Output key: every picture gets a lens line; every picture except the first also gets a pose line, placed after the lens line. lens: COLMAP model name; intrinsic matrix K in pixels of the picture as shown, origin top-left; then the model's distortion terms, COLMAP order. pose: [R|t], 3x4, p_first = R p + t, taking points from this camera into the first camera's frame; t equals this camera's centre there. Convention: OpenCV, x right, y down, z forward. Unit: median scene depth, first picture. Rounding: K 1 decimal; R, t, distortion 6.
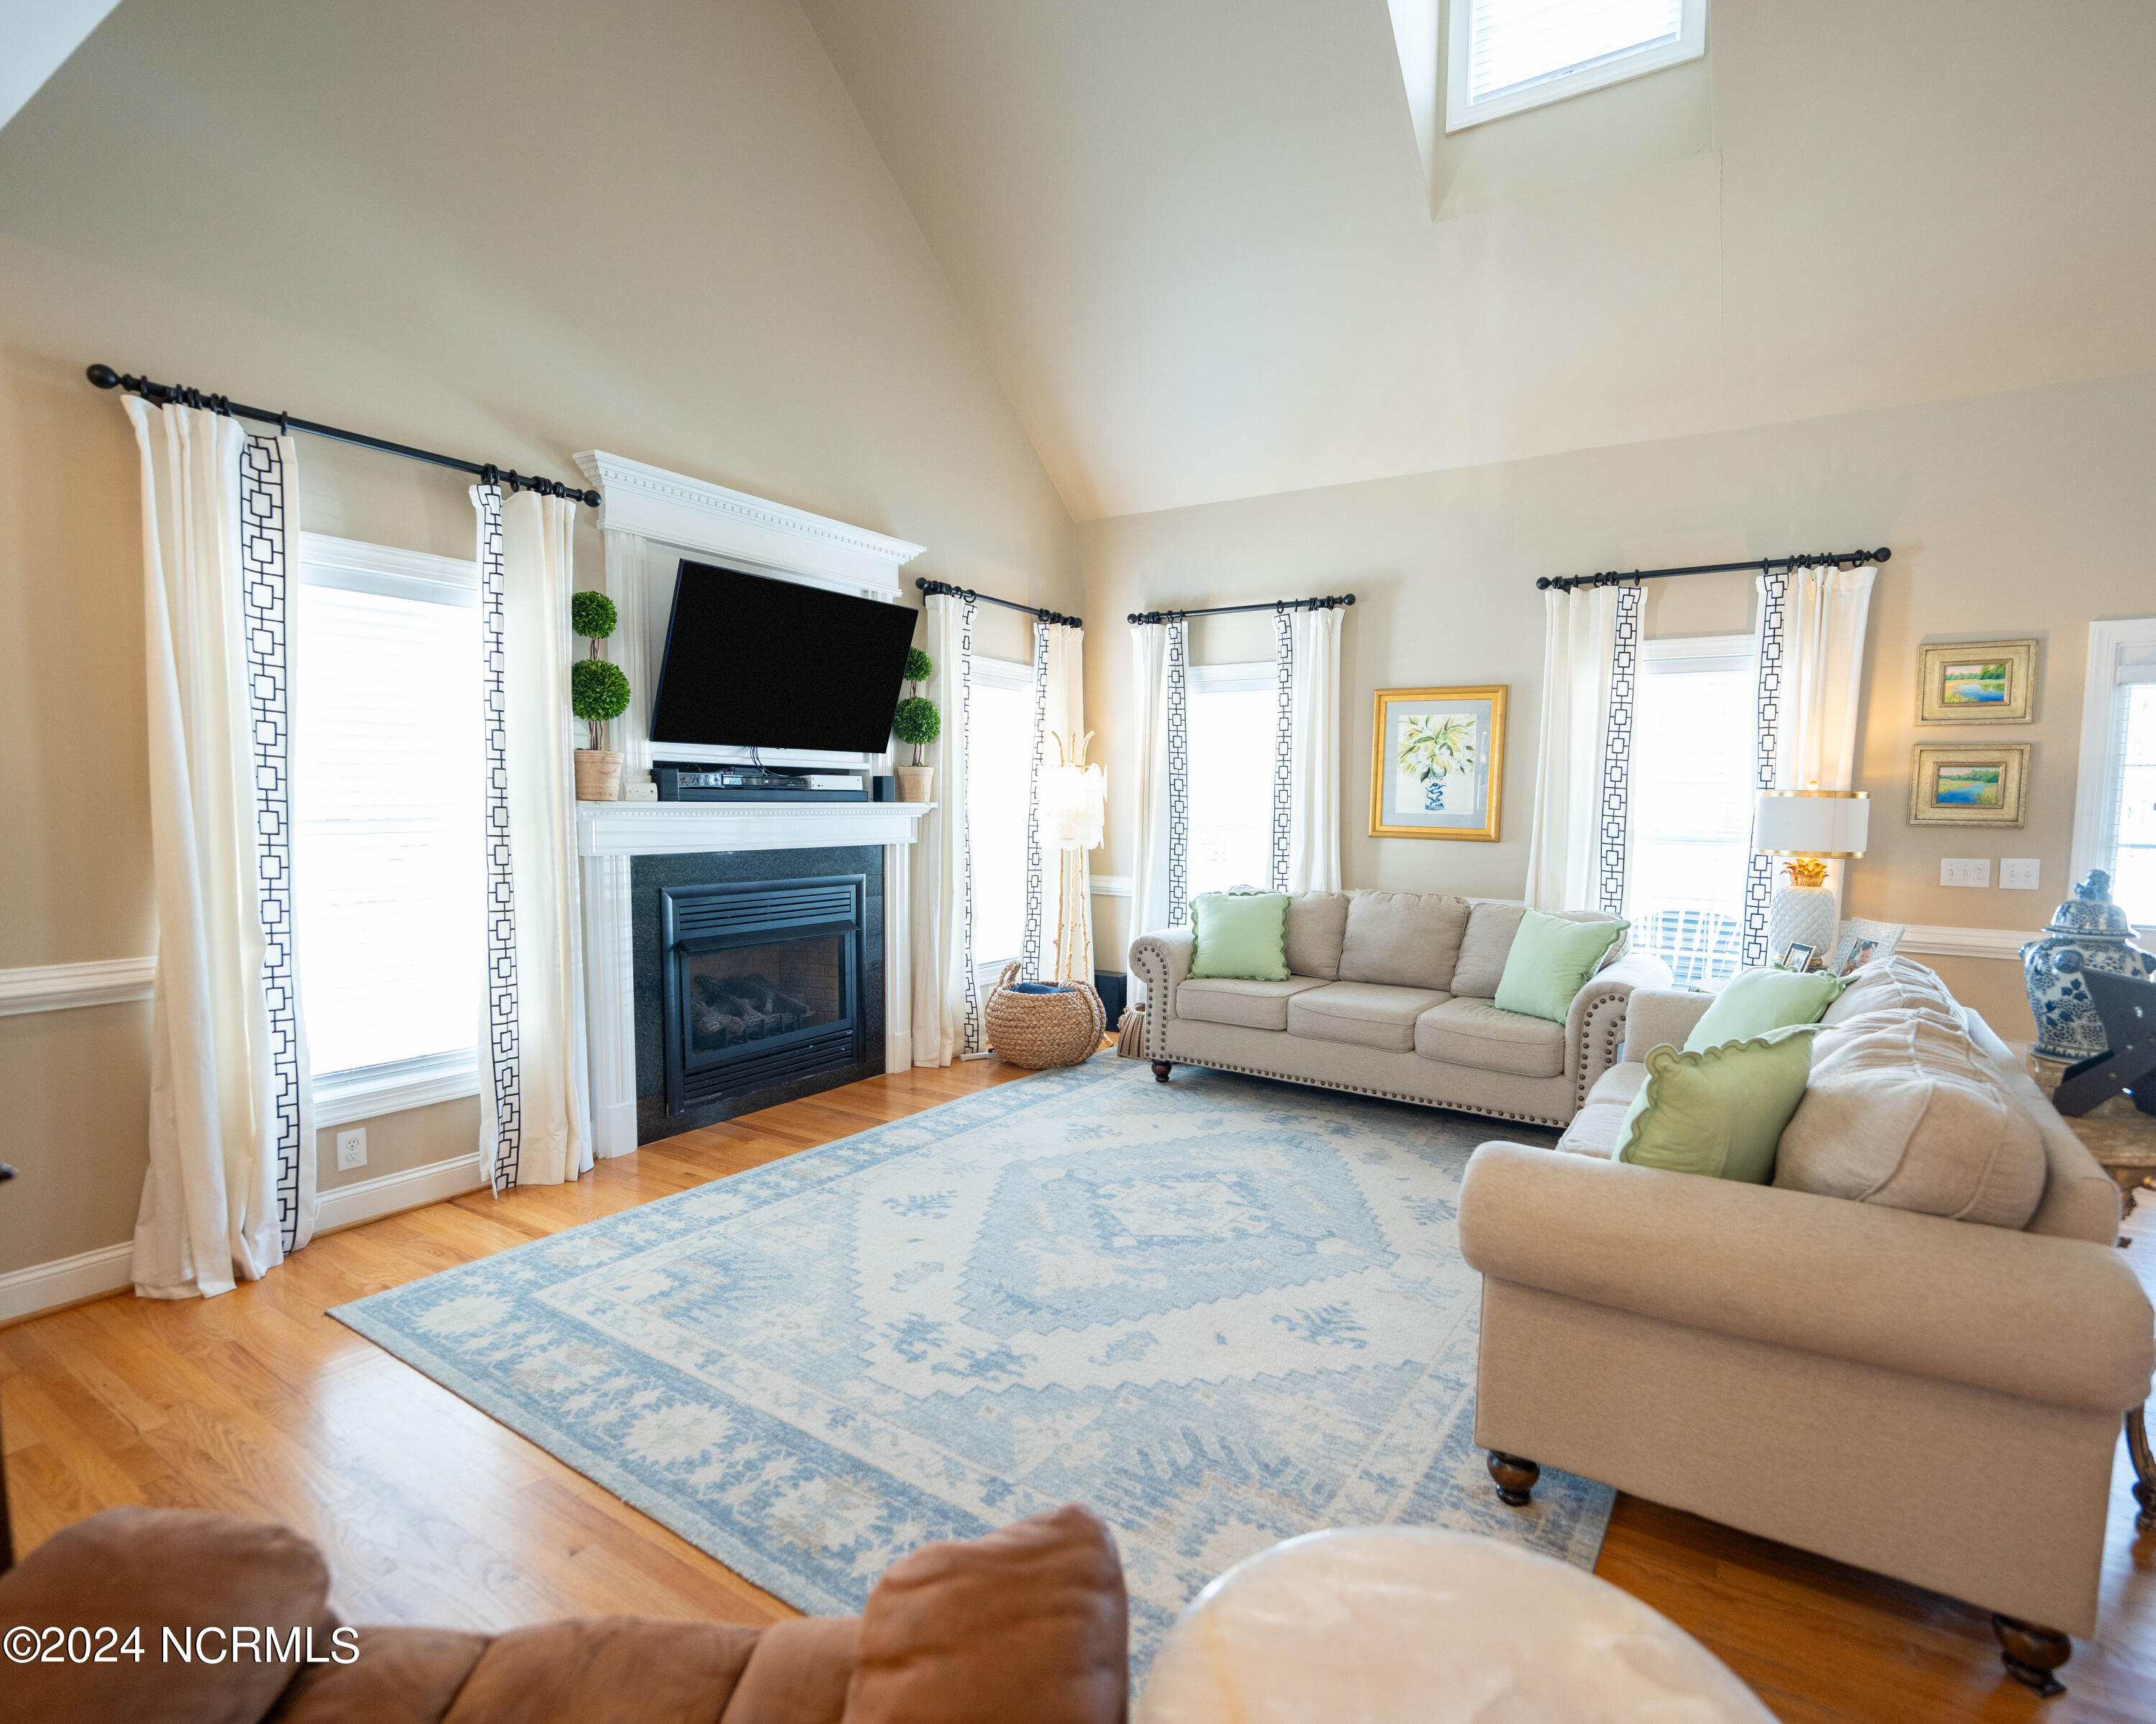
lens RADIAL K [[1158.5, 0, 963.6], [0, 1158.5, 891.0], [0, 0, 1]] dist [-0.002639, -0.000721]
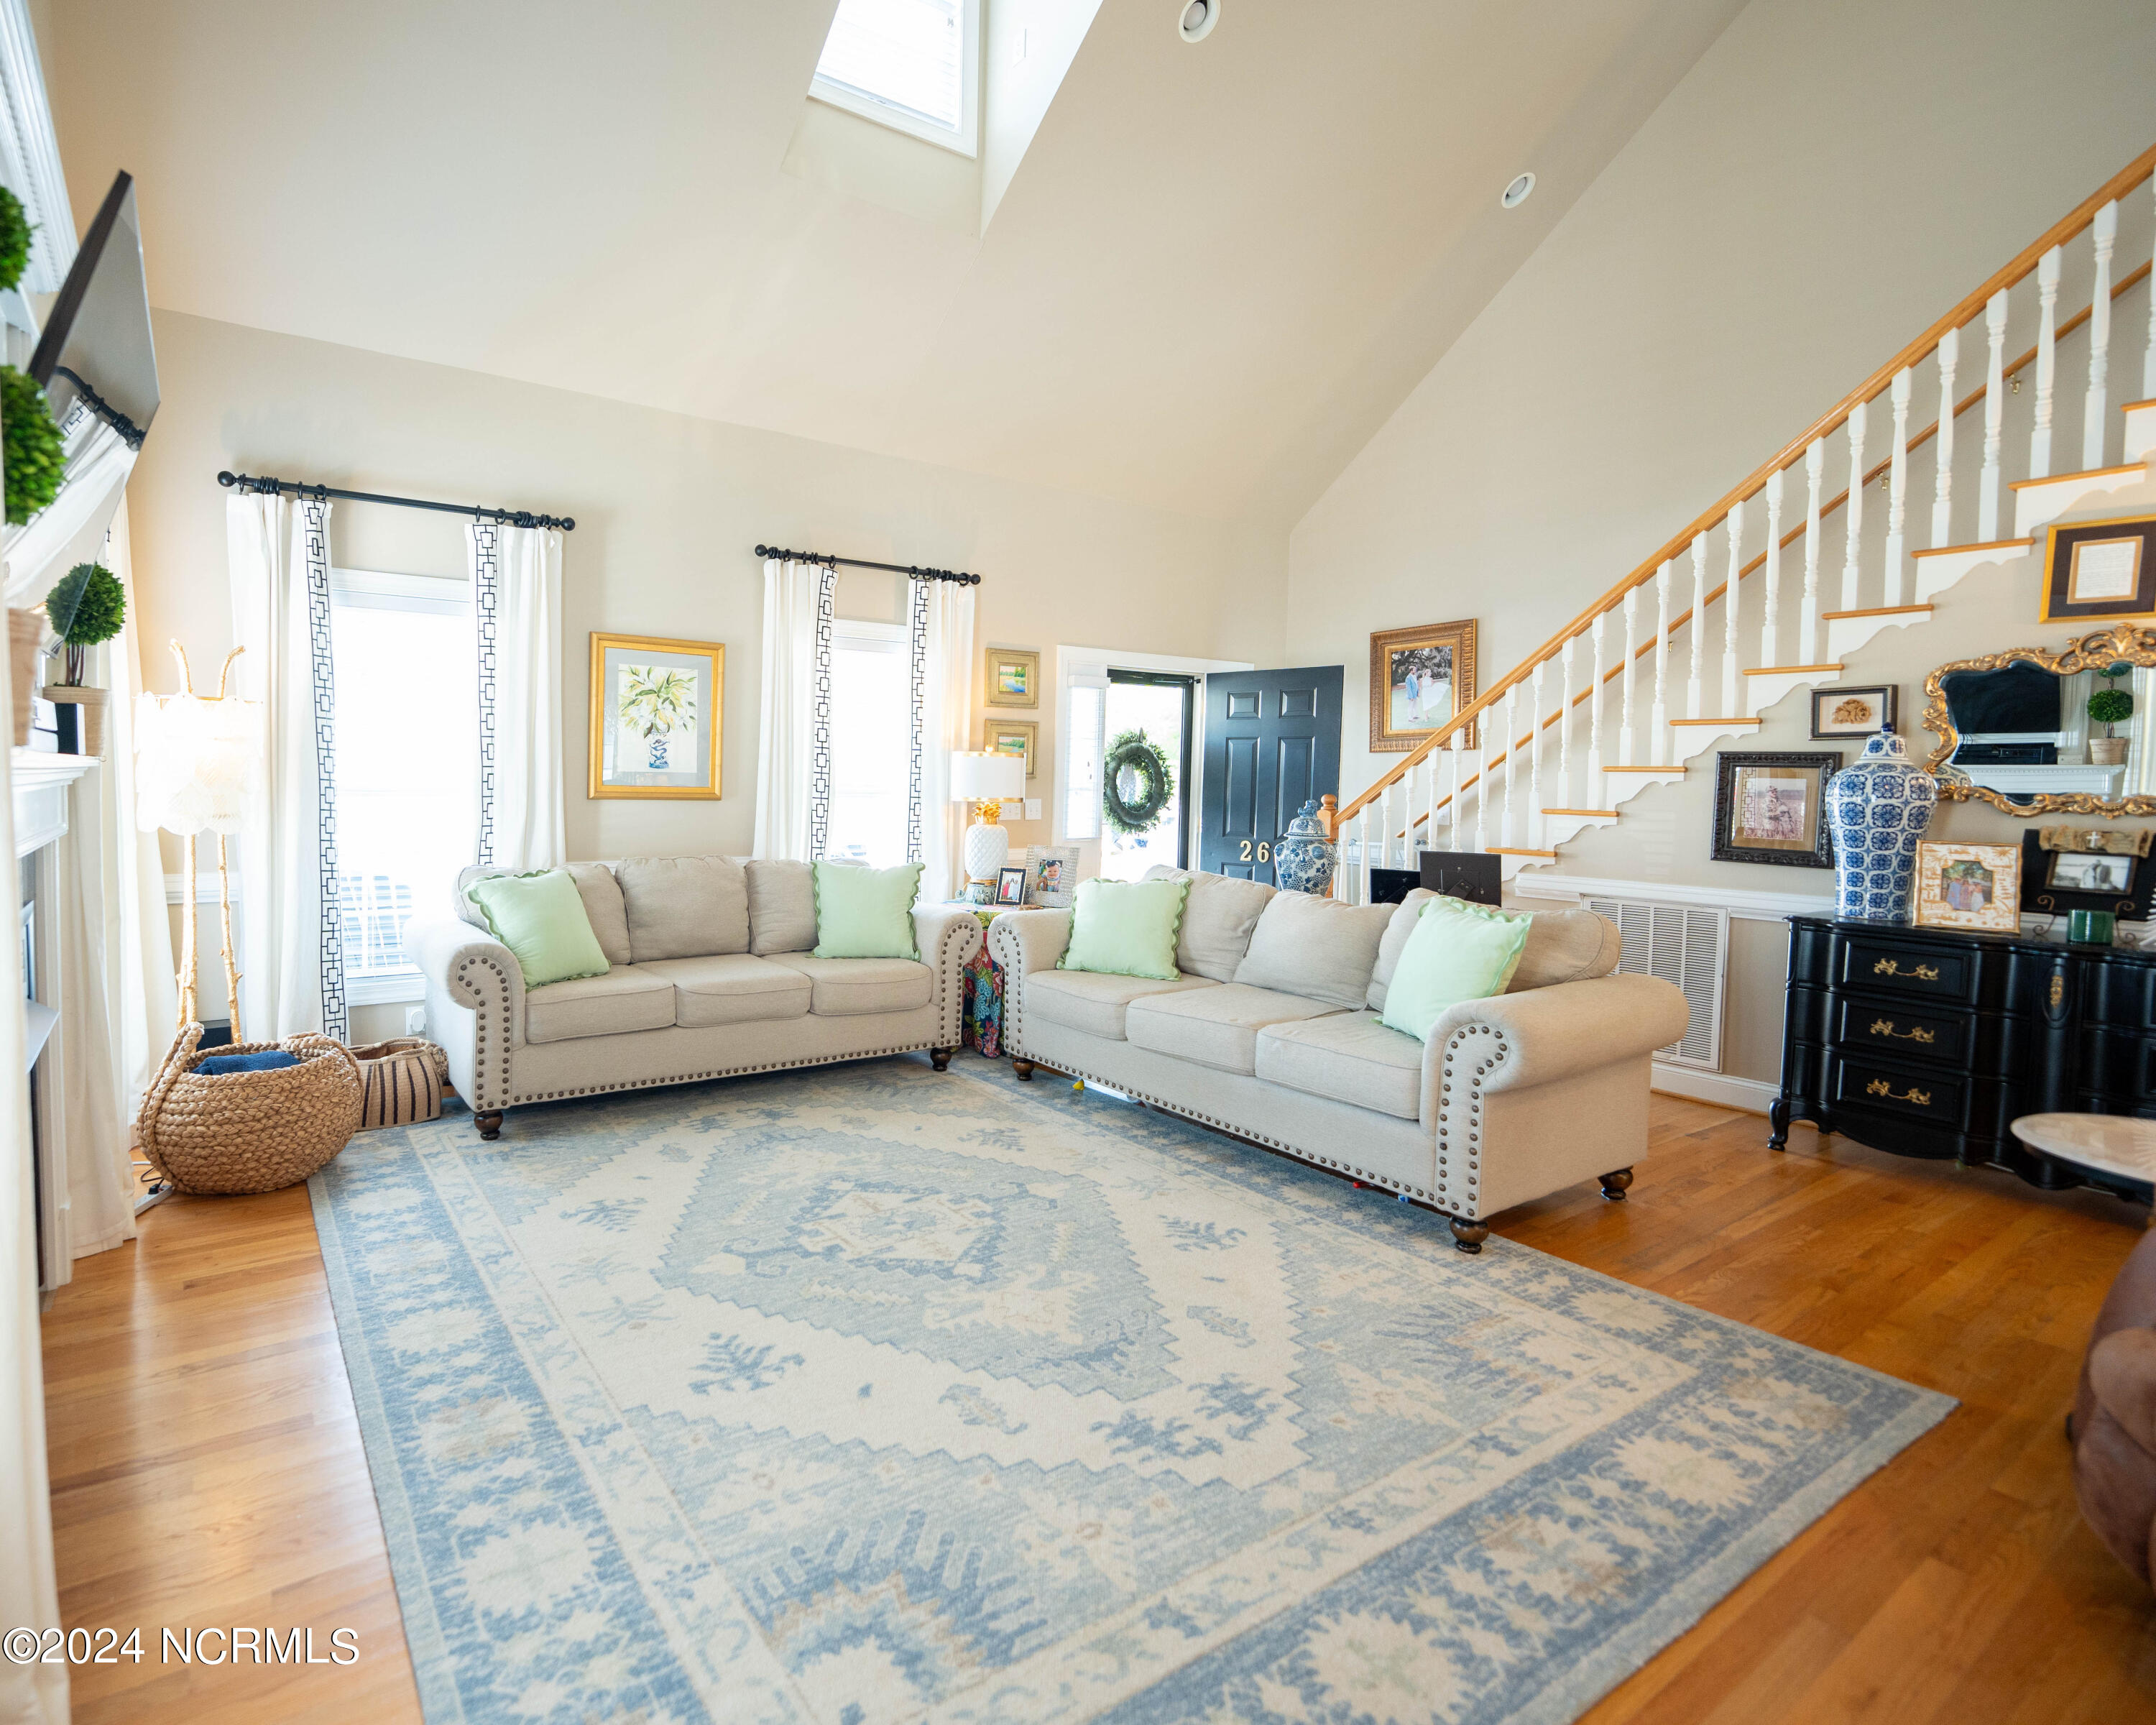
lens RADIAL K [[1162.7, 0, 1075.7], [0, 1162.7, 834.8], [0, 0, 1]] dist [-0.010982, -0.001736]
pose [[0.287154, -0.056913, 0.956192, -0.497467], [0.069711, 0.996828, 0.038397, -0.035790], [-0.955344, 0.055631, 0.290211, 0.507724]]
